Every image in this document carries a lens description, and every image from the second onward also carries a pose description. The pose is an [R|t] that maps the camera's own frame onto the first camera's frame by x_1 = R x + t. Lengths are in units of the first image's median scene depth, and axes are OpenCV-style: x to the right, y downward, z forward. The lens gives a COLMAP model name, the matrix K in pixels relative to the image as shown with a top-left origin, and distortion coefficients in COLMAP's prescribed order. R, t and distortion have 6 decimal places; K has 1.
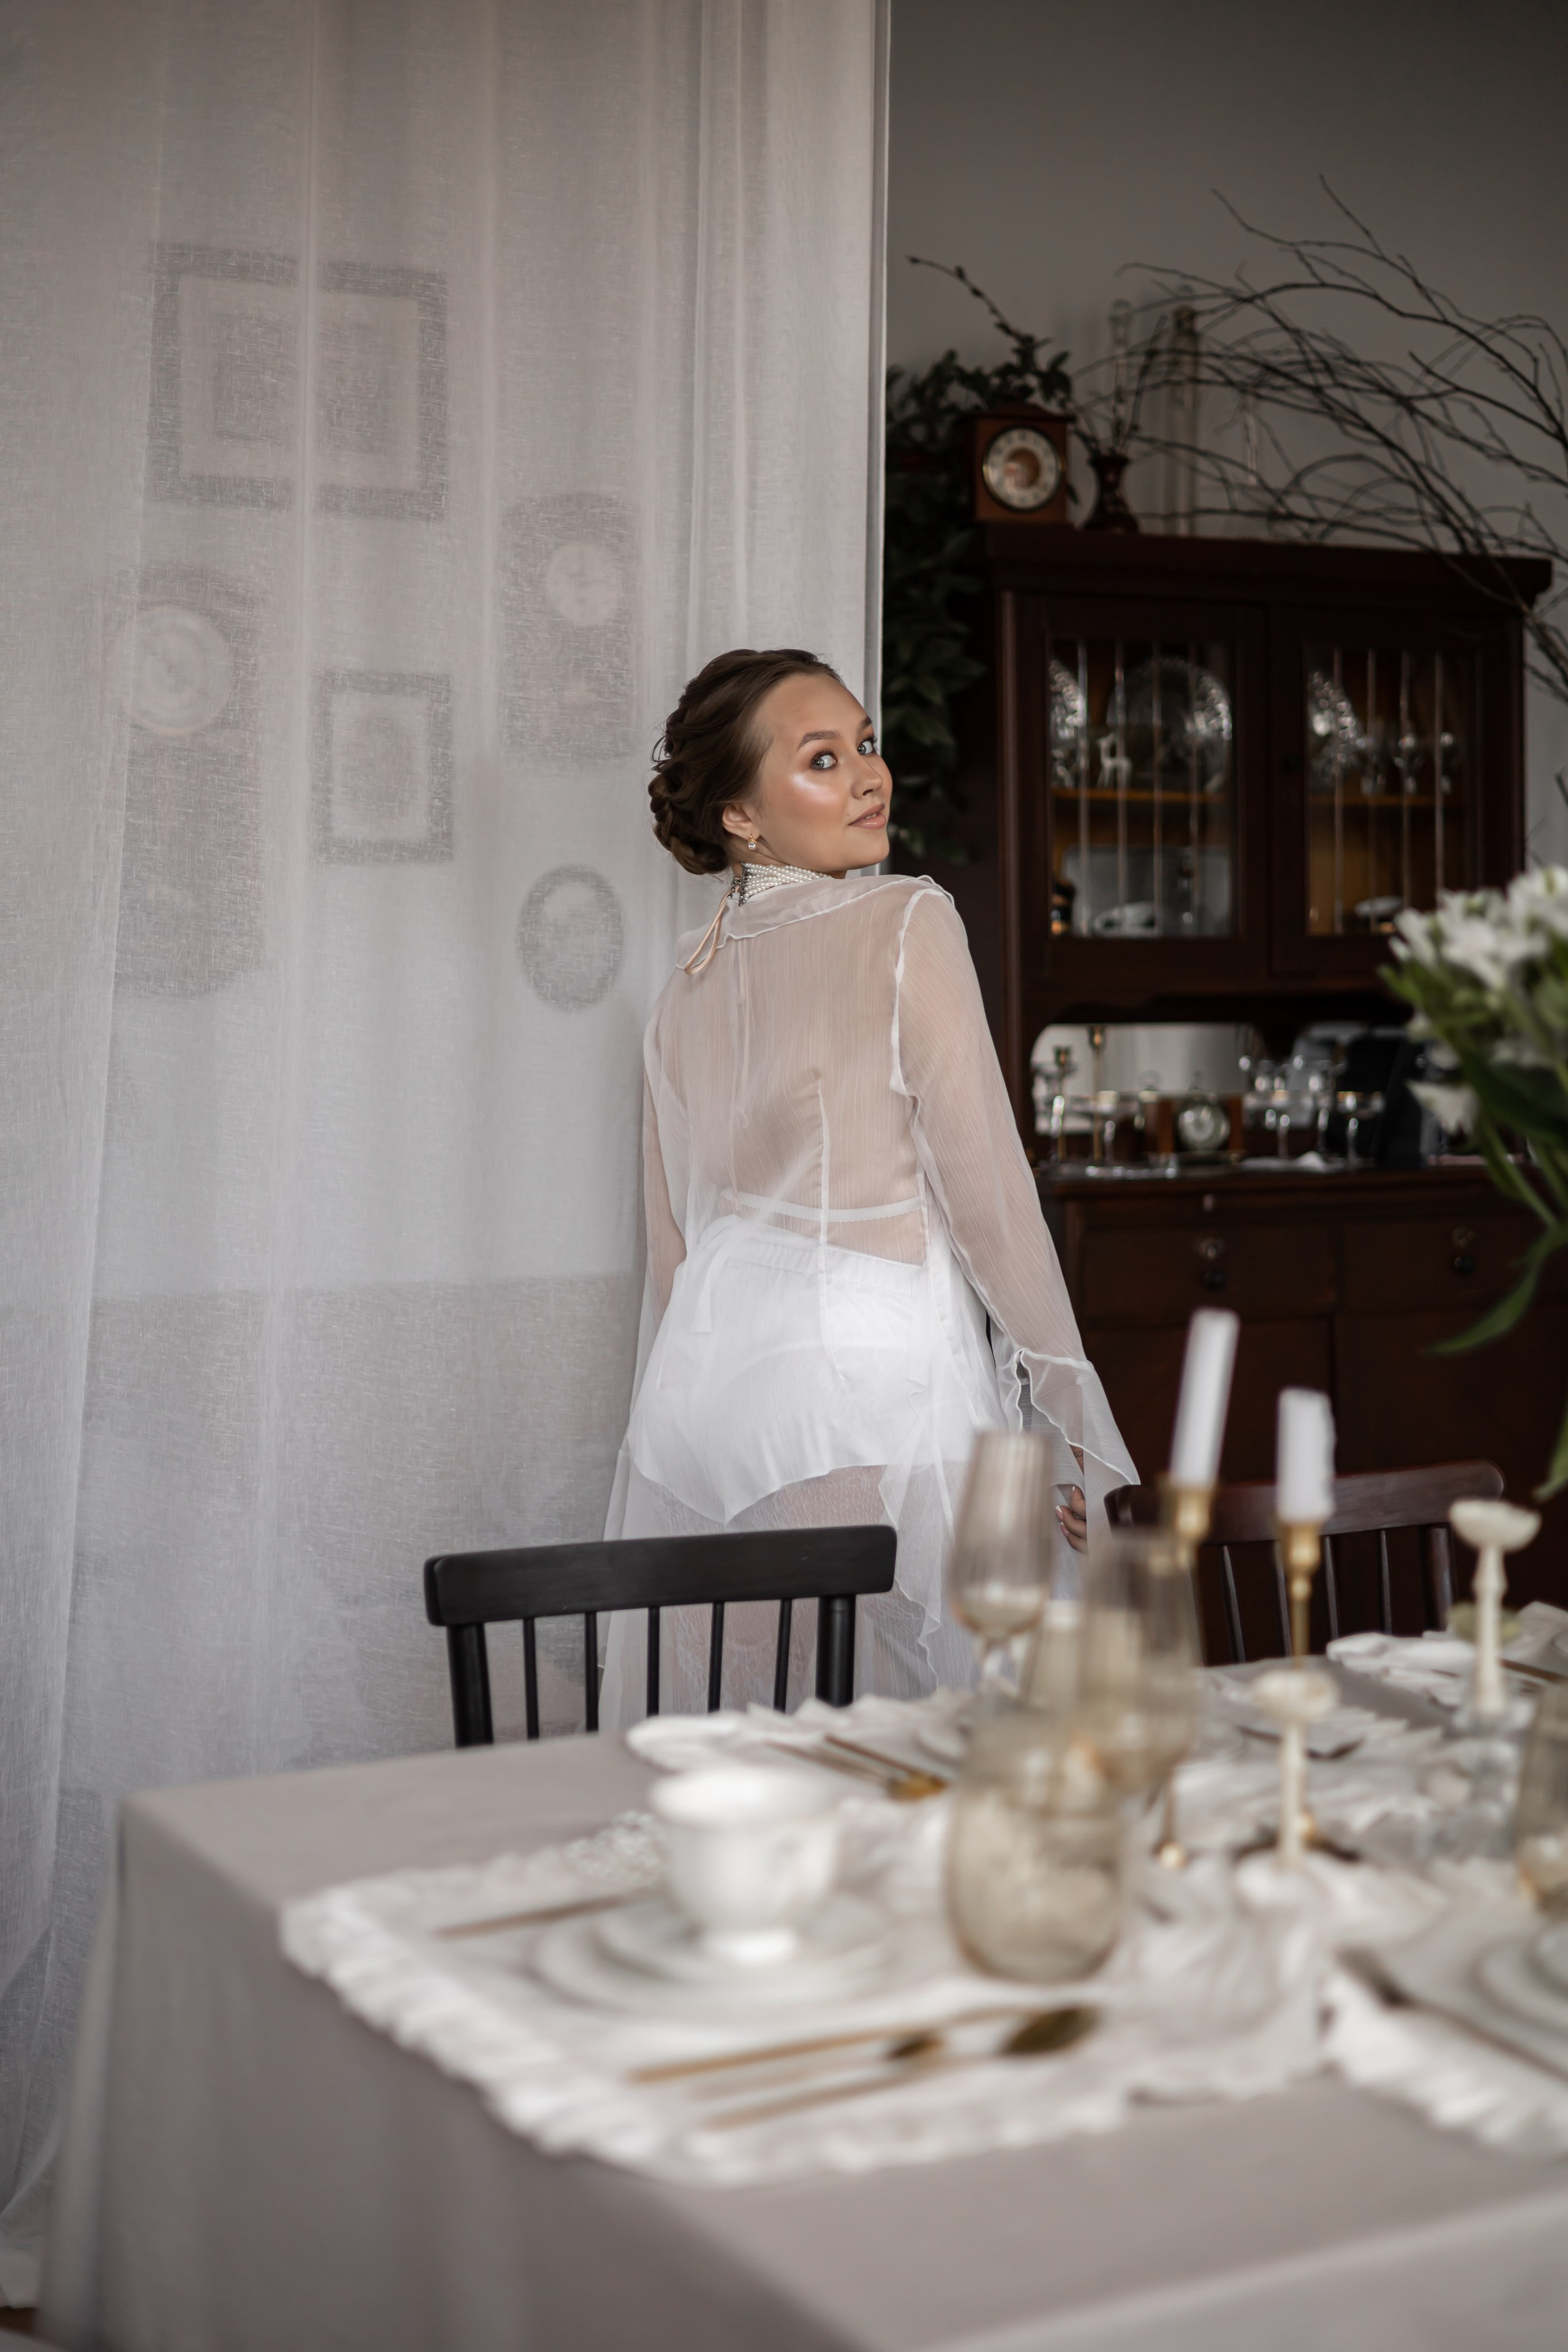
lens RADIAL K [[3293.3, 0, 784.0], [0, 3293.3, 1176.0], [0, 0, 1]] dist [0.206401, -0.854156]
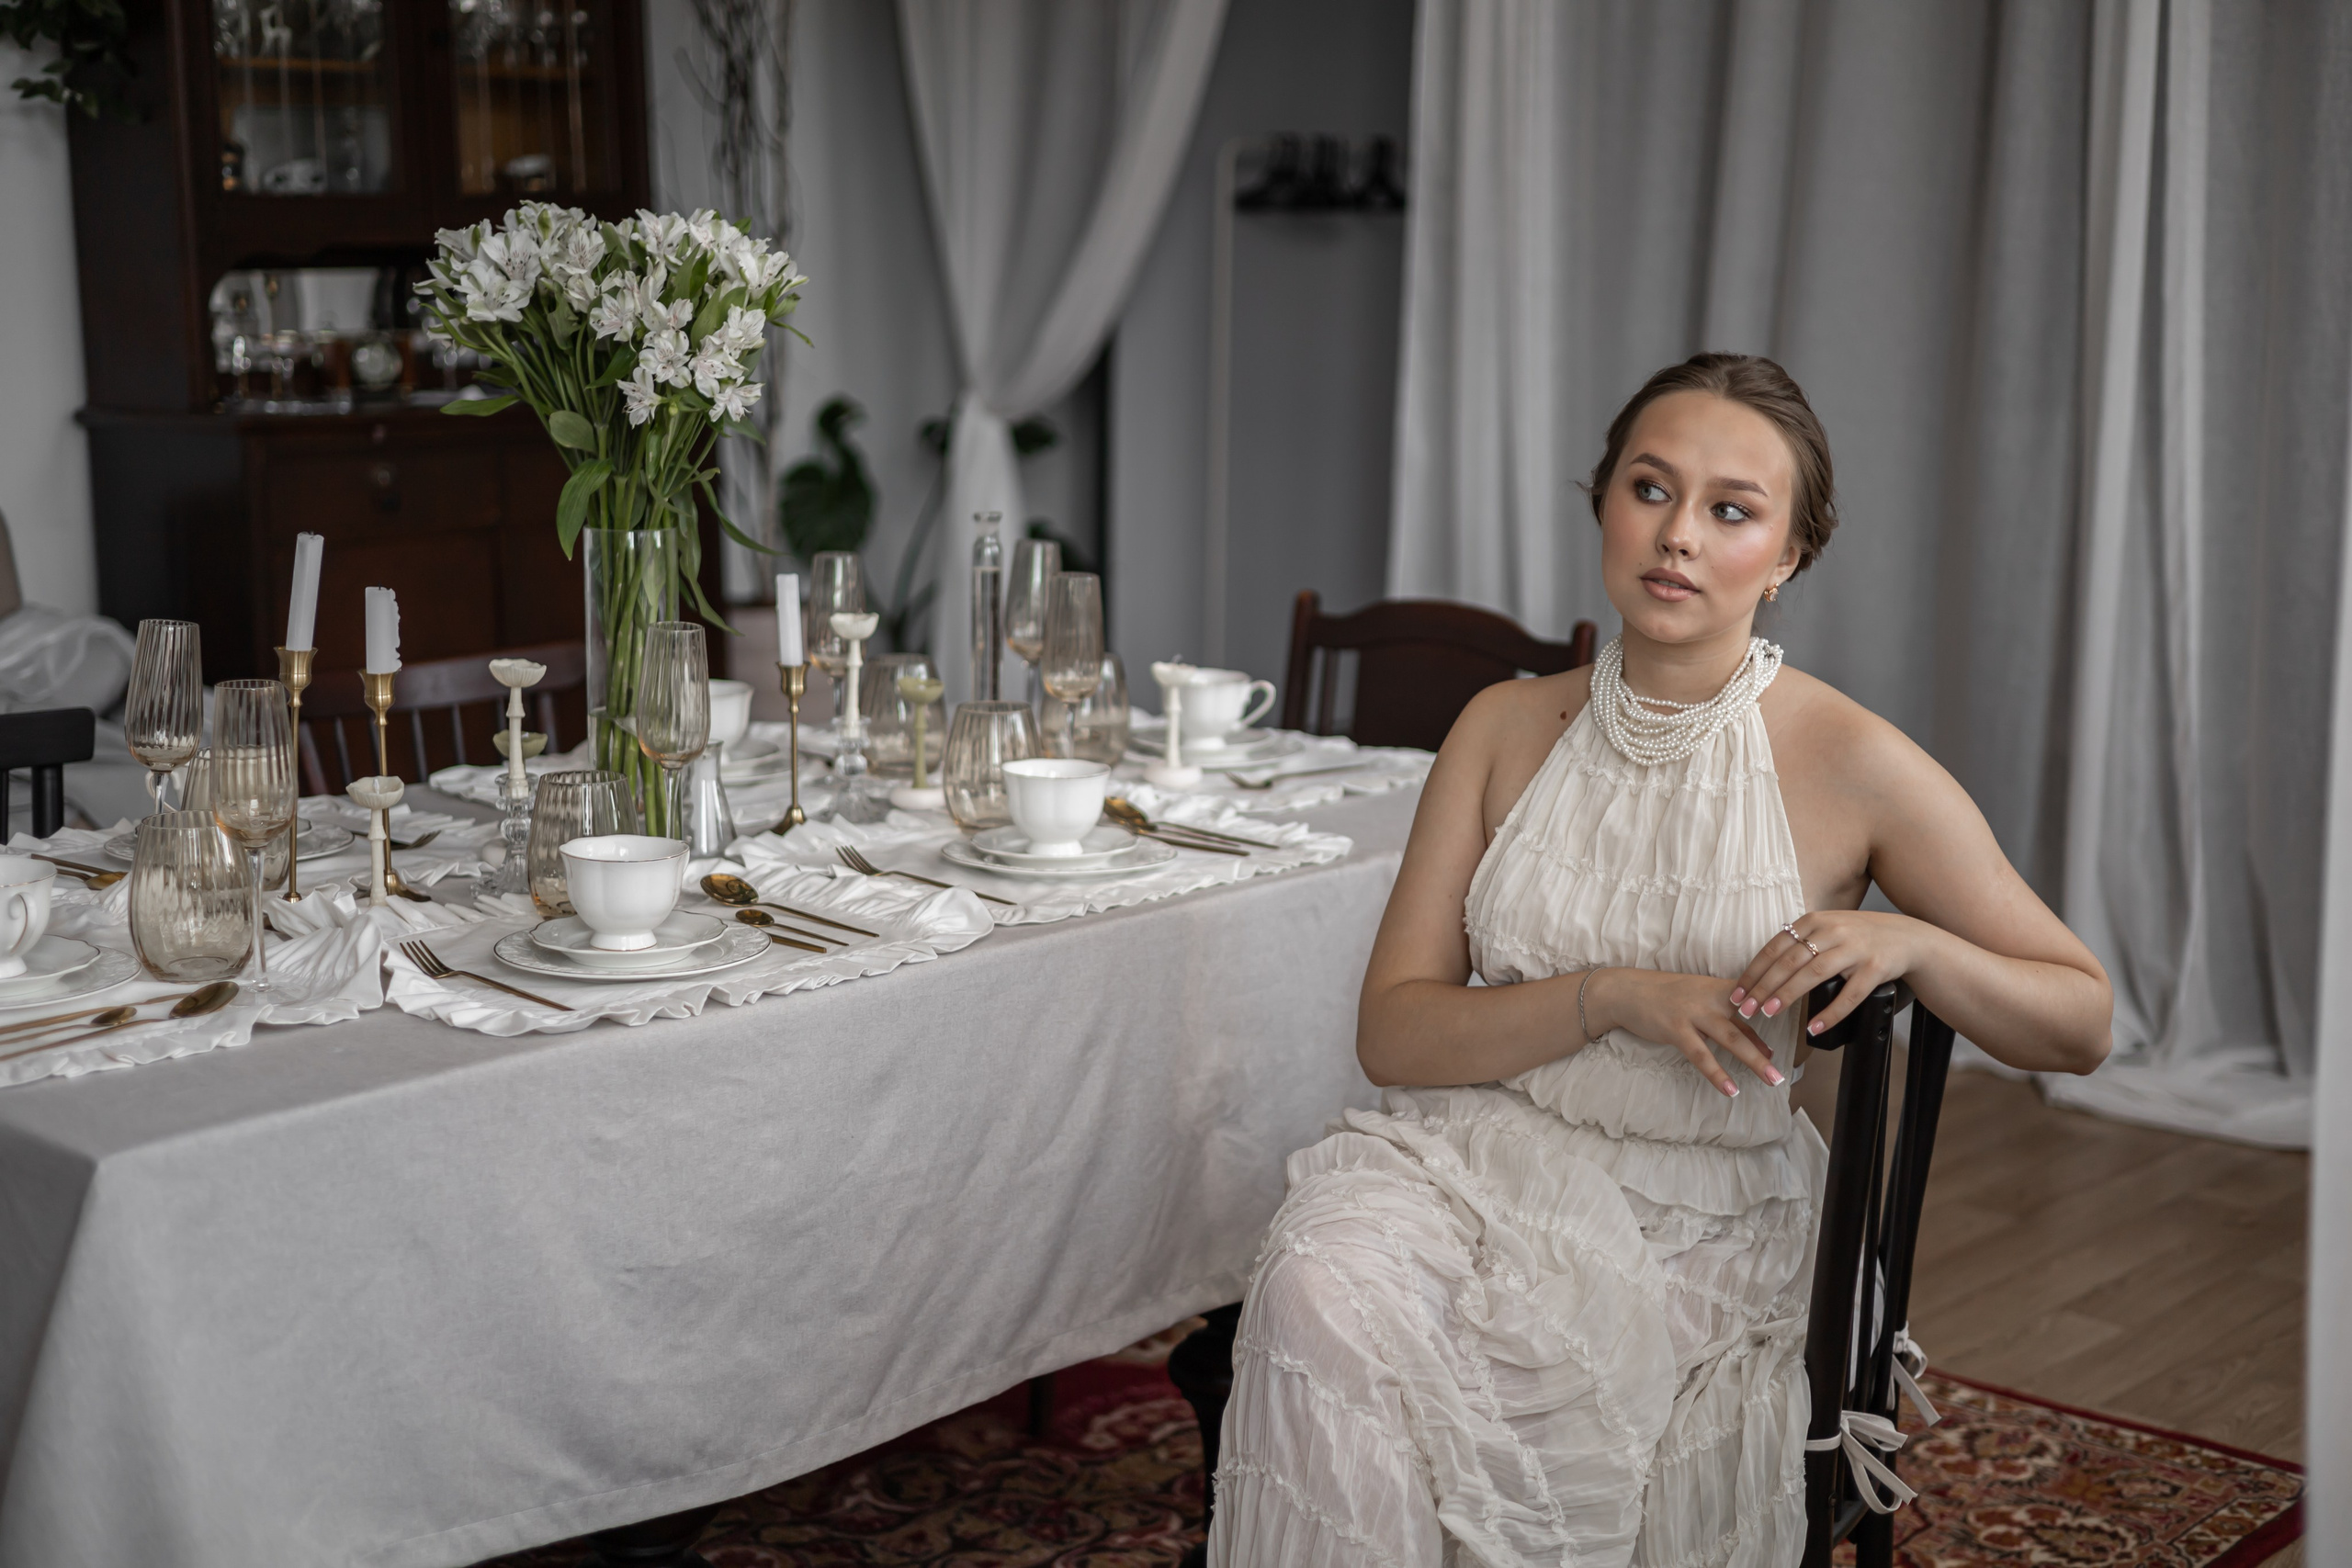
lens RADIAL K [[3293.0, 0, 1176.0], [0, 3293.0, 784.0], [0, 0, 1]] dist [0.206401, -0.854156]
pose [[0.941013, -0.051381, 0.334448, -0.002202], [0.011361, 0.992644, 0.120531, -0.007108], [-0.338181, -0.109622, 0.934675, -0.170477]]
